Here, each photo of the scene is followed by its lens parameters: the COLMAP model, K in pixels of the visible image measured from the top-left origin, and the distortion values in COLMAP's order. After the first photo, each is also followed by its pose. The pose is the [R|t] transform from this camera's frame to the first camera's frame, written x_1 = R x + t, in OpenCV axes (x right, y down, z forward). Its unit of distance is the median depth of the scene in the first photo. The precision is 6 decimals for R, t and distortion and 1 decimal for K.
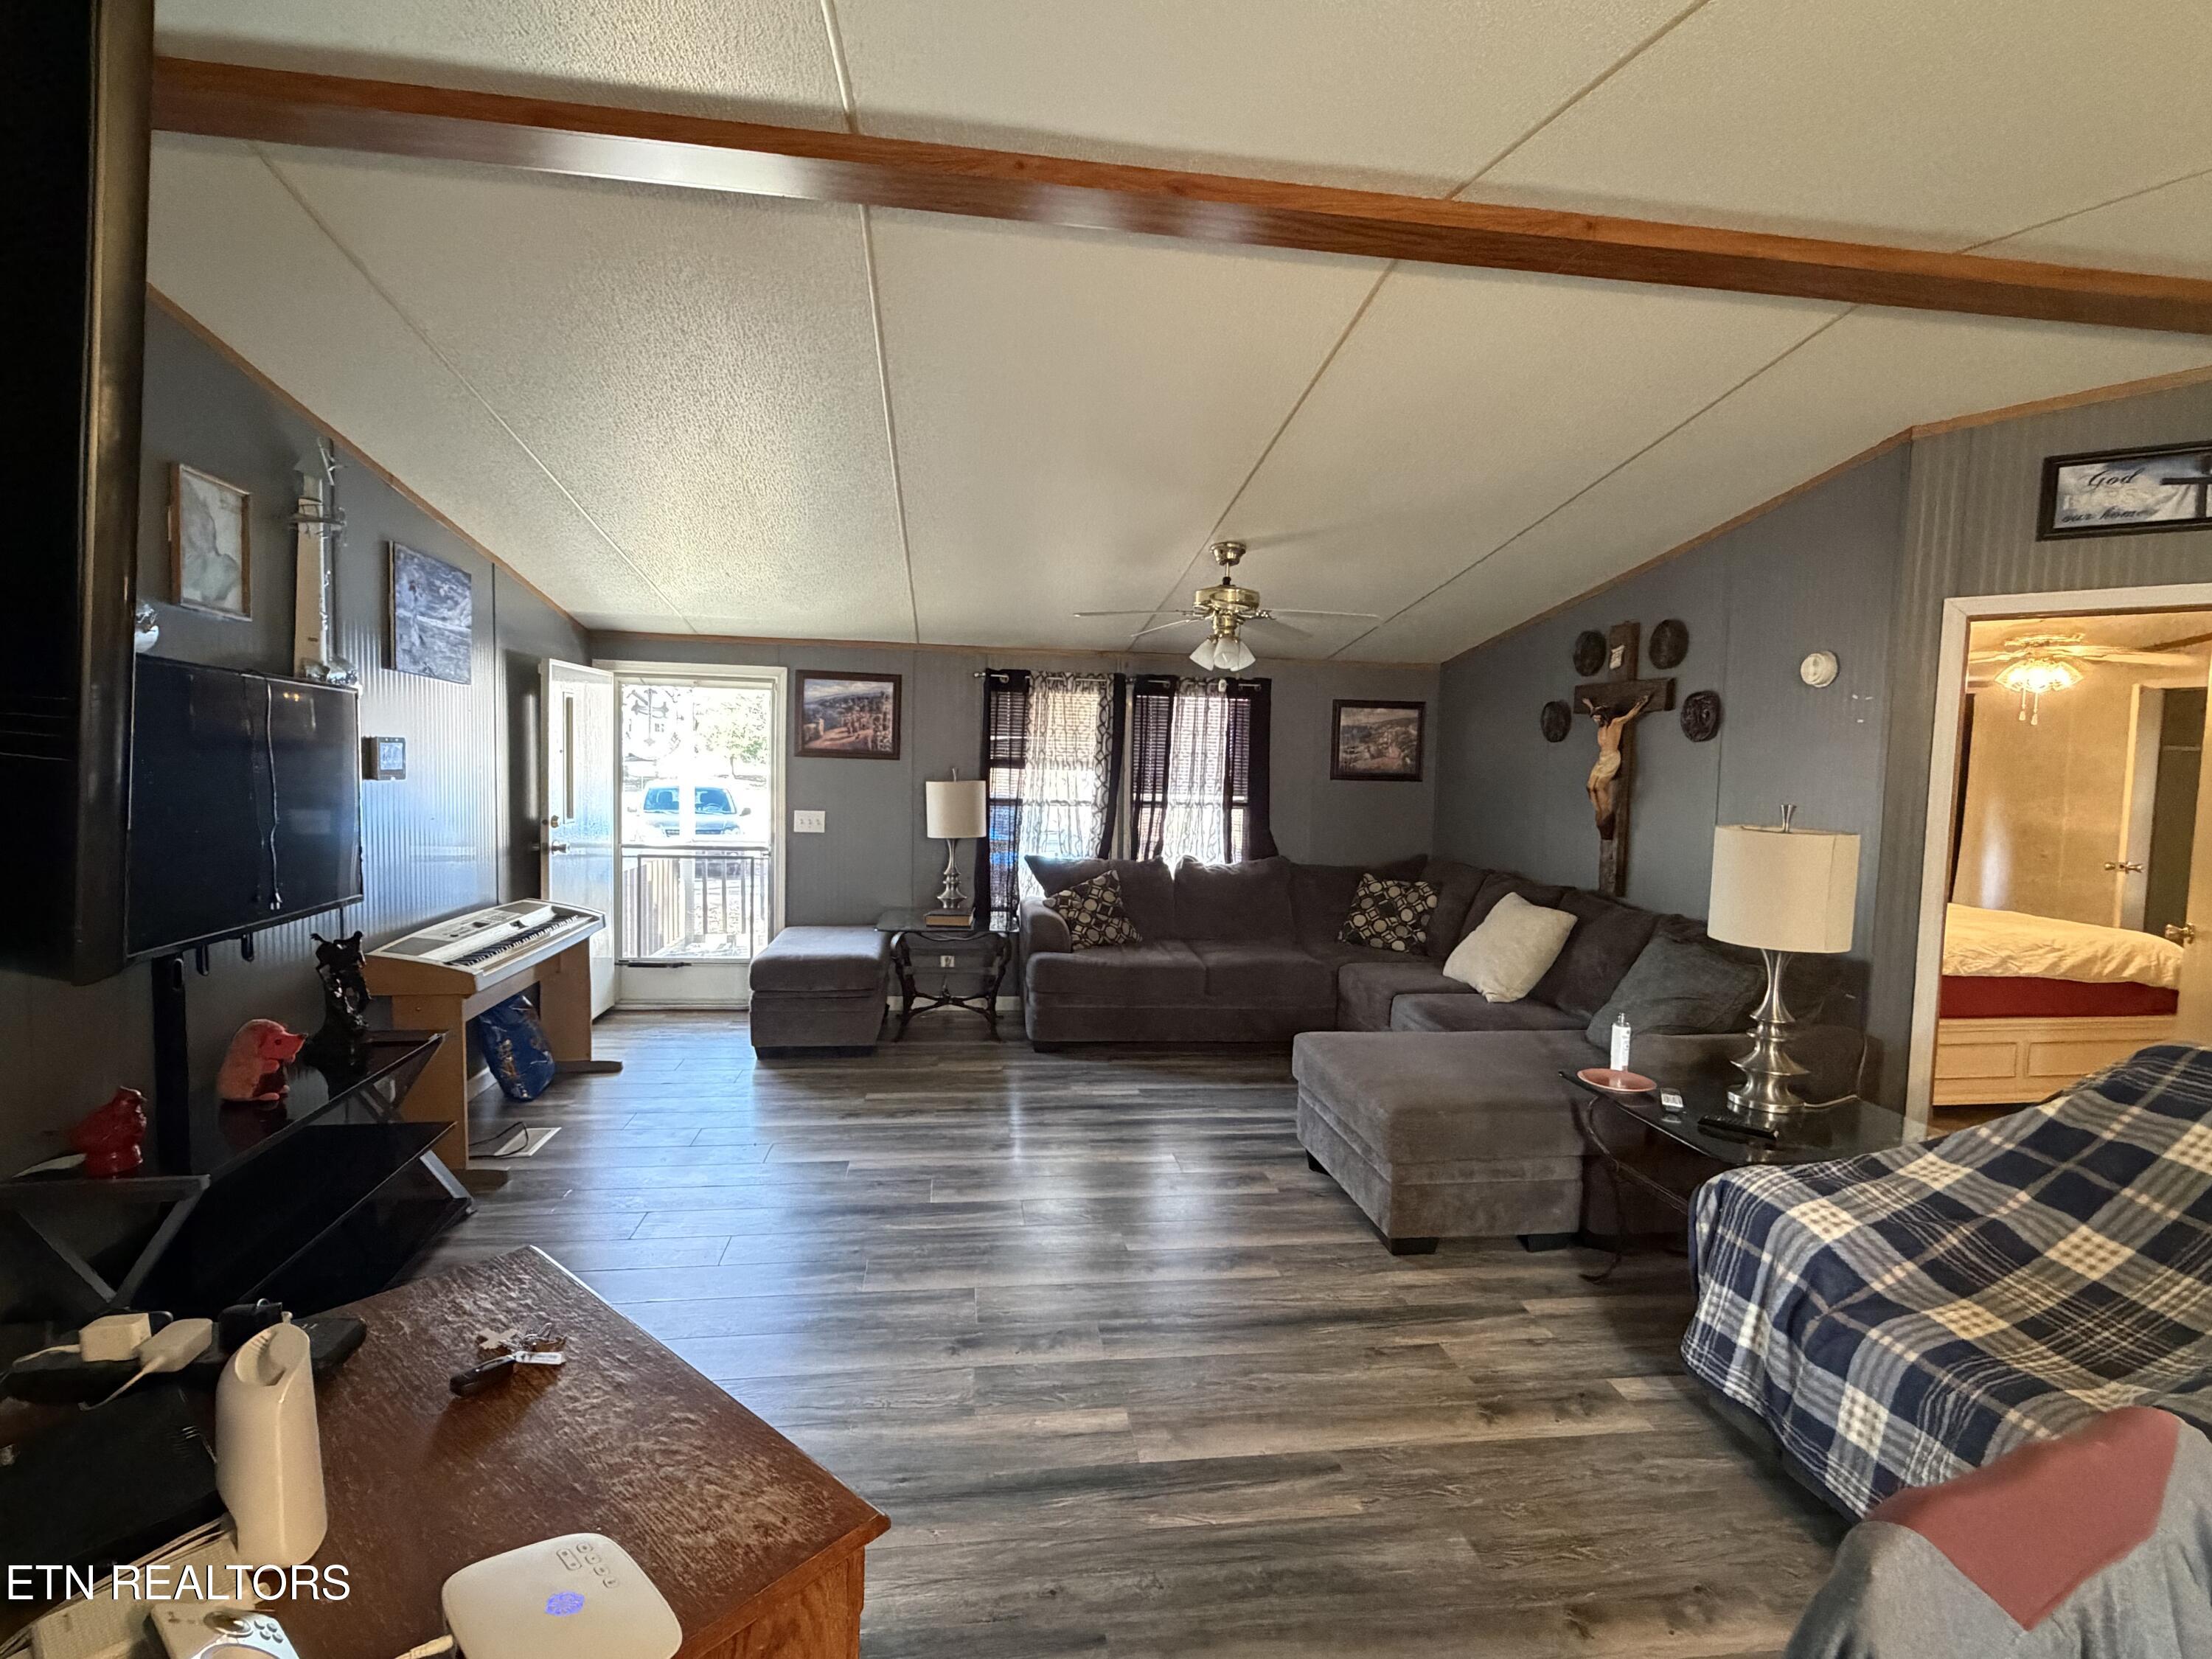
lens RADIAL K [[1066.9, 0, 1098.3], [0, 1066.9, 838.4], [0, 0, 1]] dist [0.000659, -0.000996]
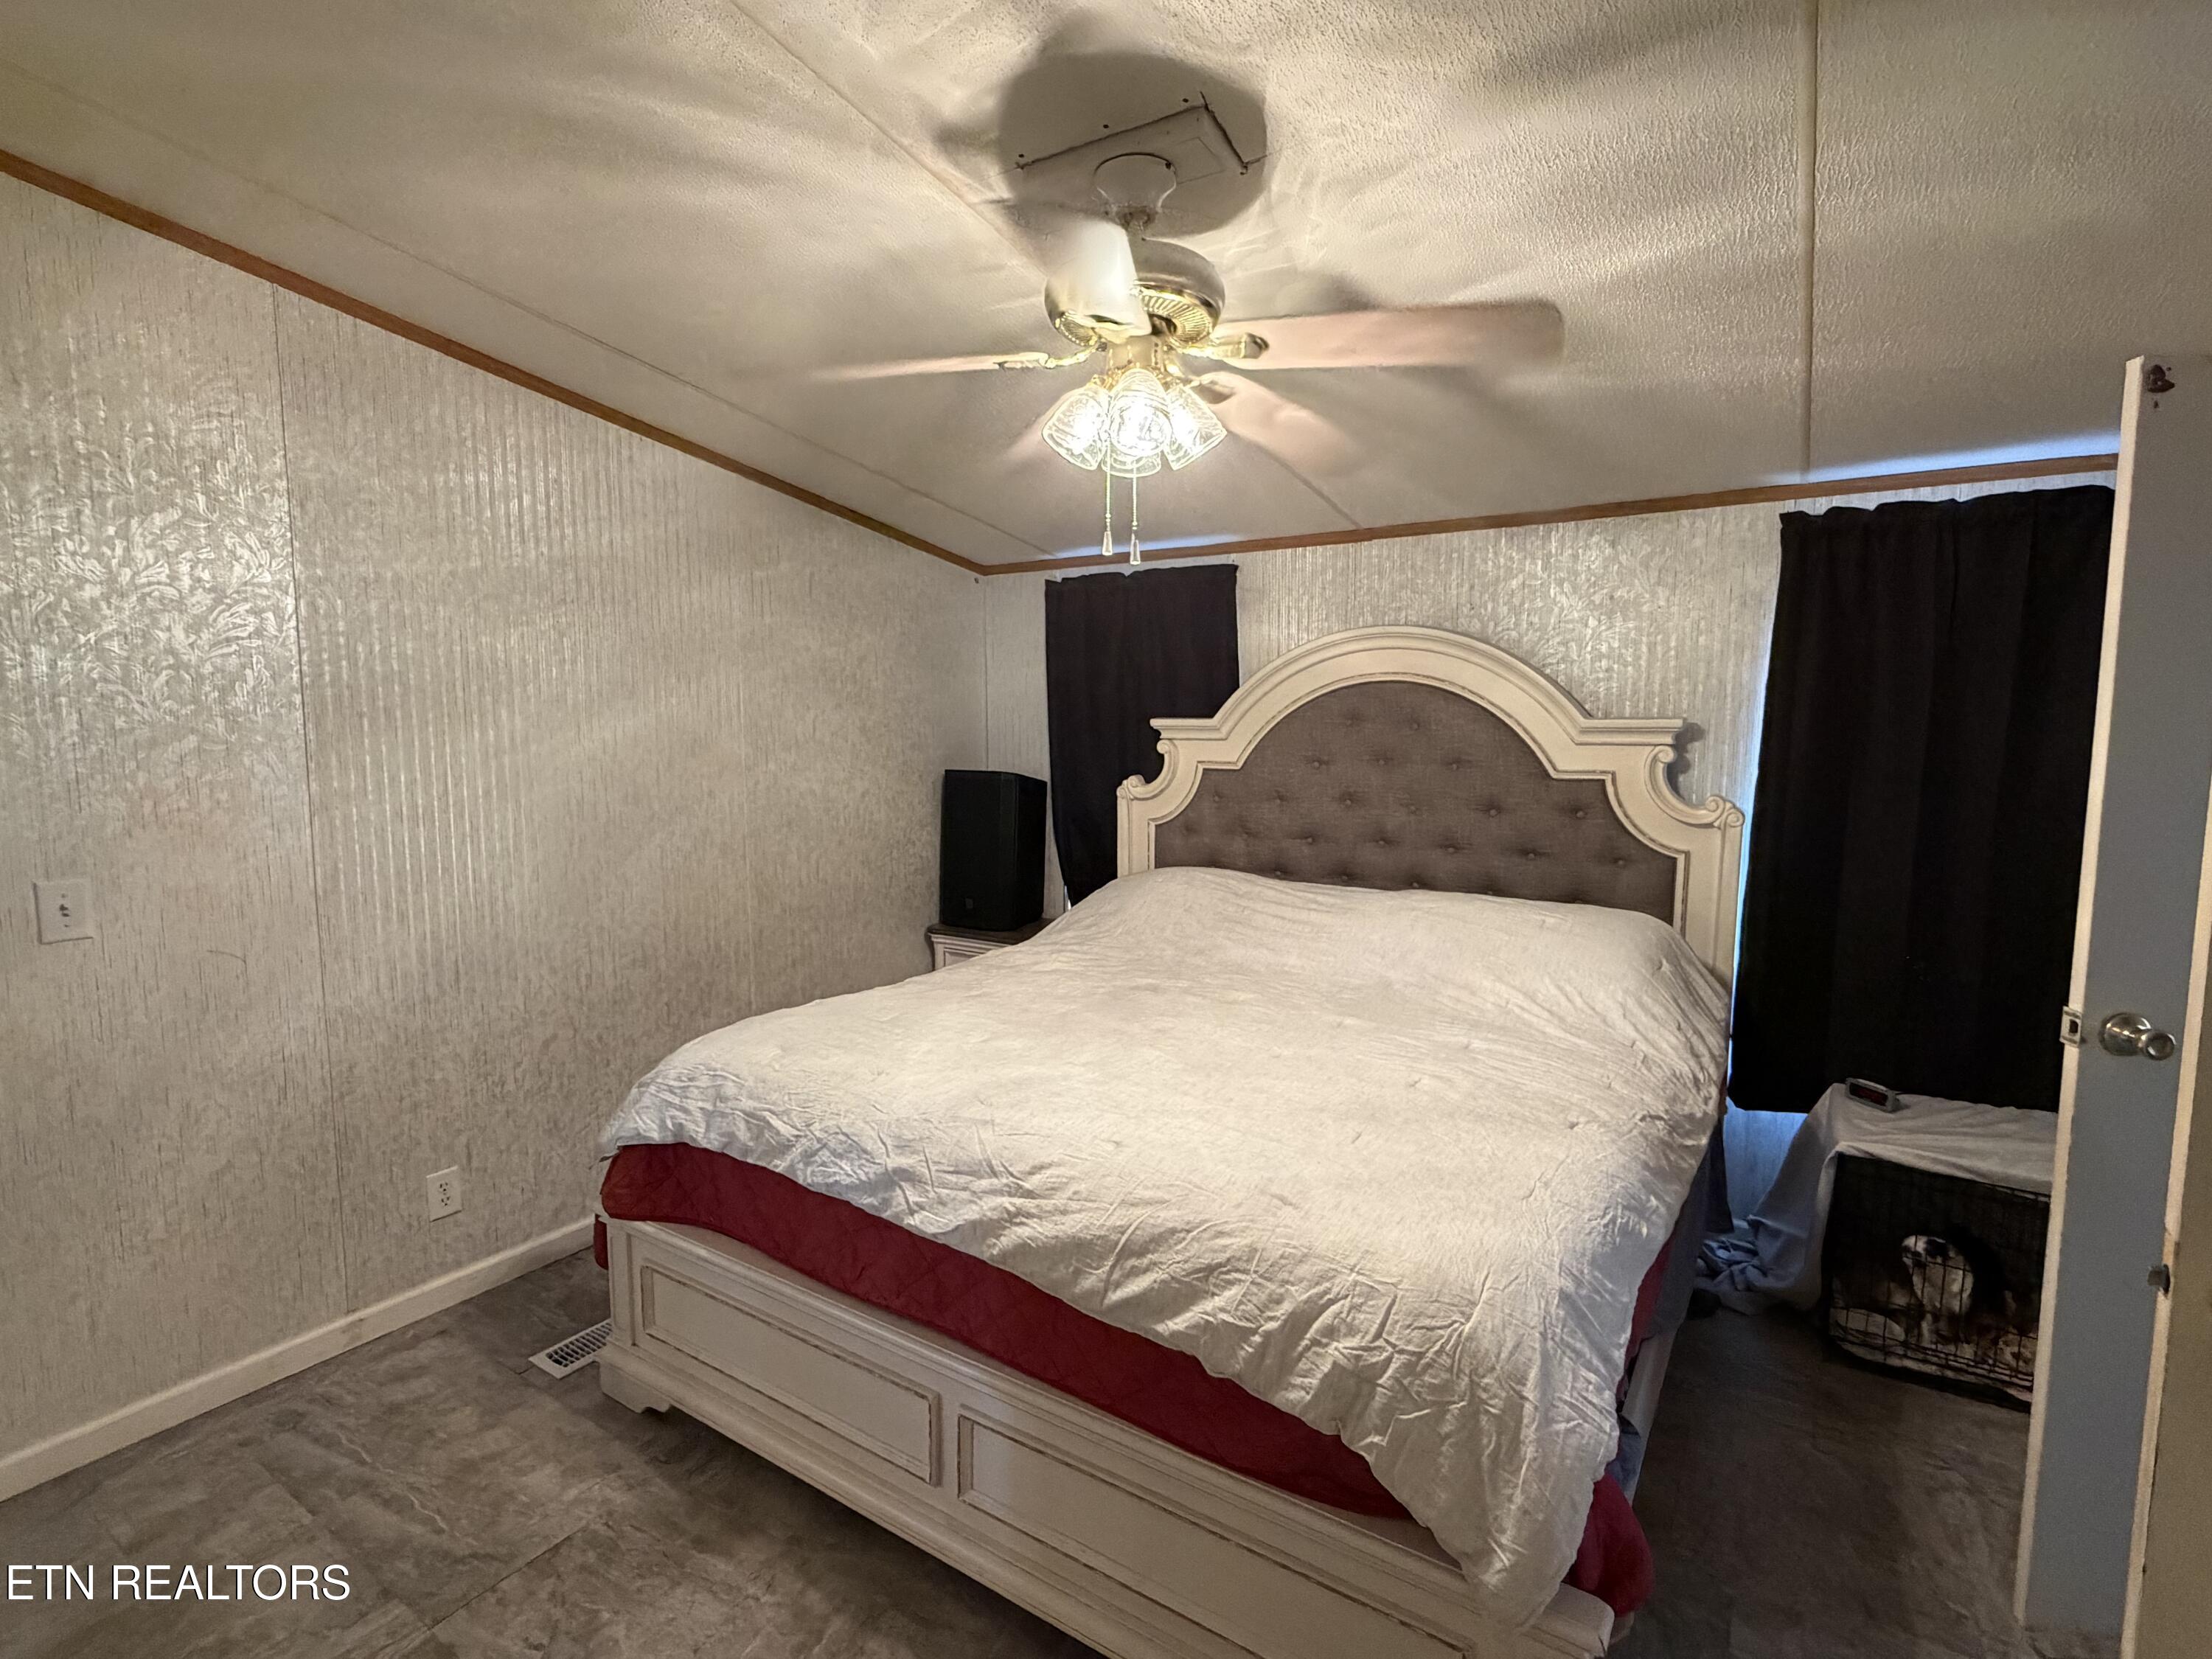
lens RADIAL K [[1066.9, 0, 1102.6], [0, 1066.9, 830.2], [0, 0, 1]] dist [0.000659, -0.000996]
pose [[0.748259, 0.051375, -0.661414, 1.149196], [-0.039681, 0.998678, 0.032680, -0.030148], [0.662219, 0.001792, 0.749308, 0.746136]]
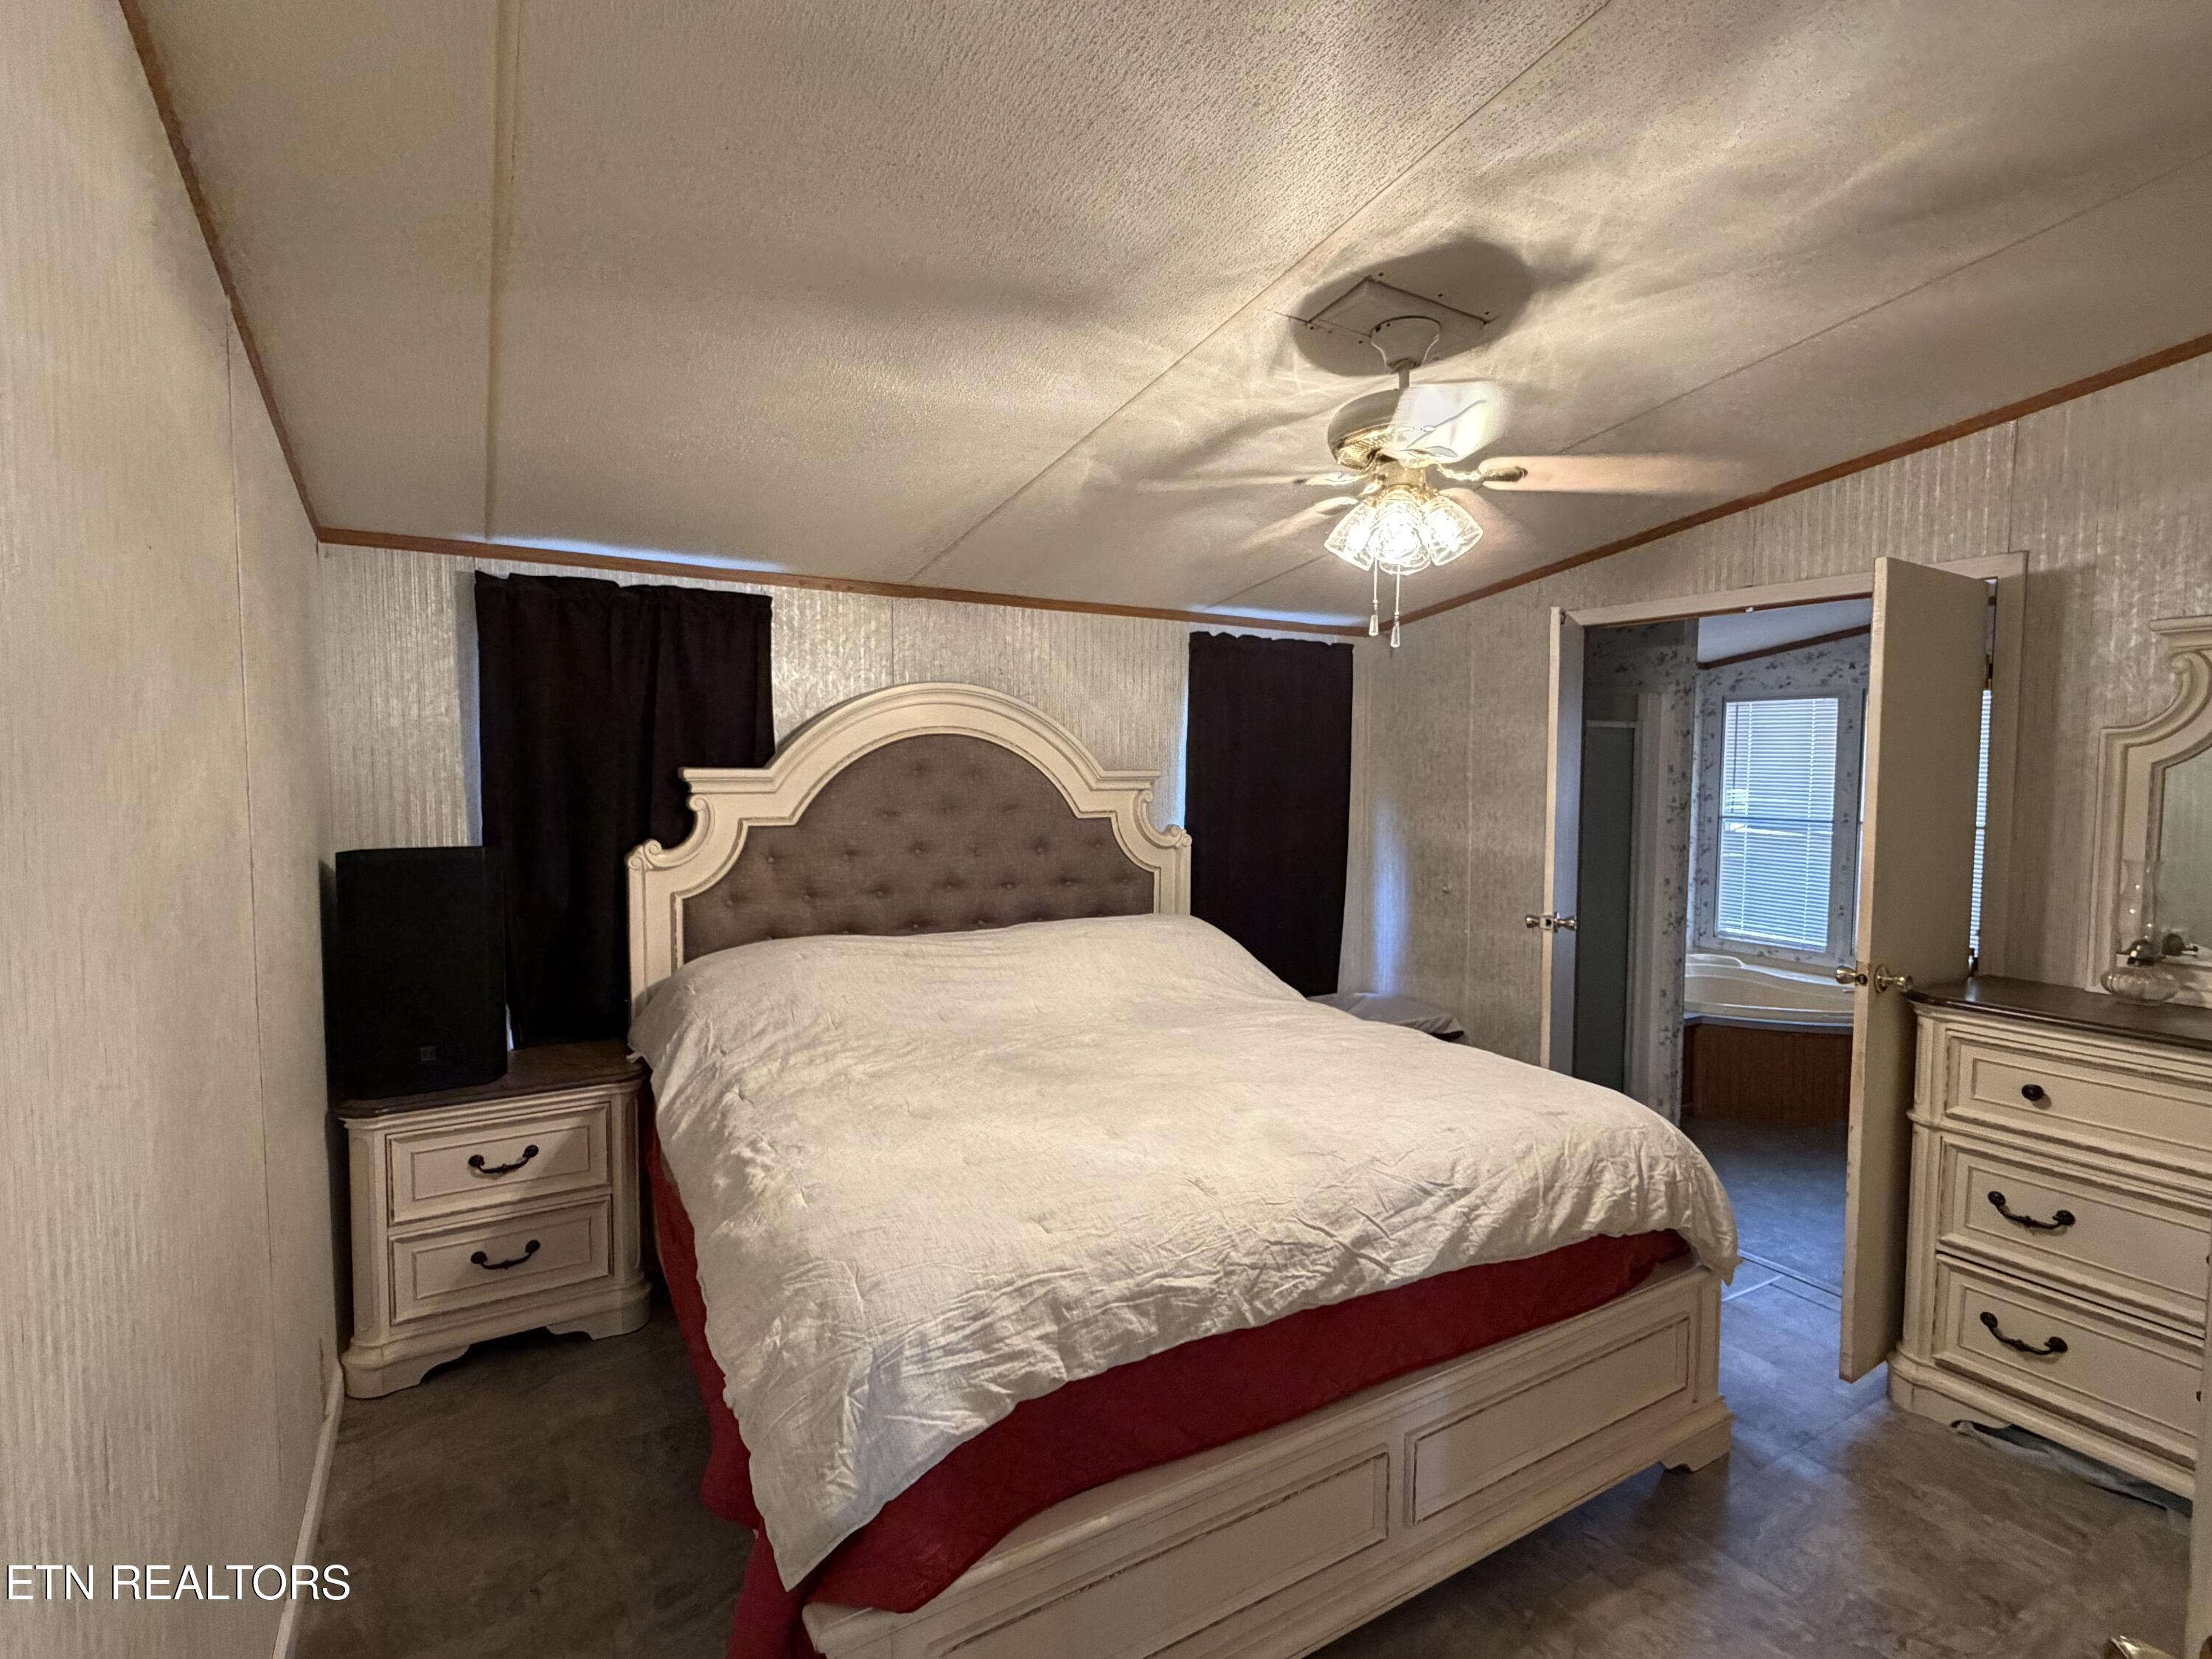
lens RADIAL K [[1066.9, 0, 1098.5], [0, 1066.9, 828.3], [0, 0, 1]] dist [0.000659, -0.000996]
pose [[0.922620, -0.035194, 0.384101, 0.617573], [0.041243, 0.999121, -0.007520, -0.037463], [-0.383499, 0.022780, 0.923260, 0.671361]]
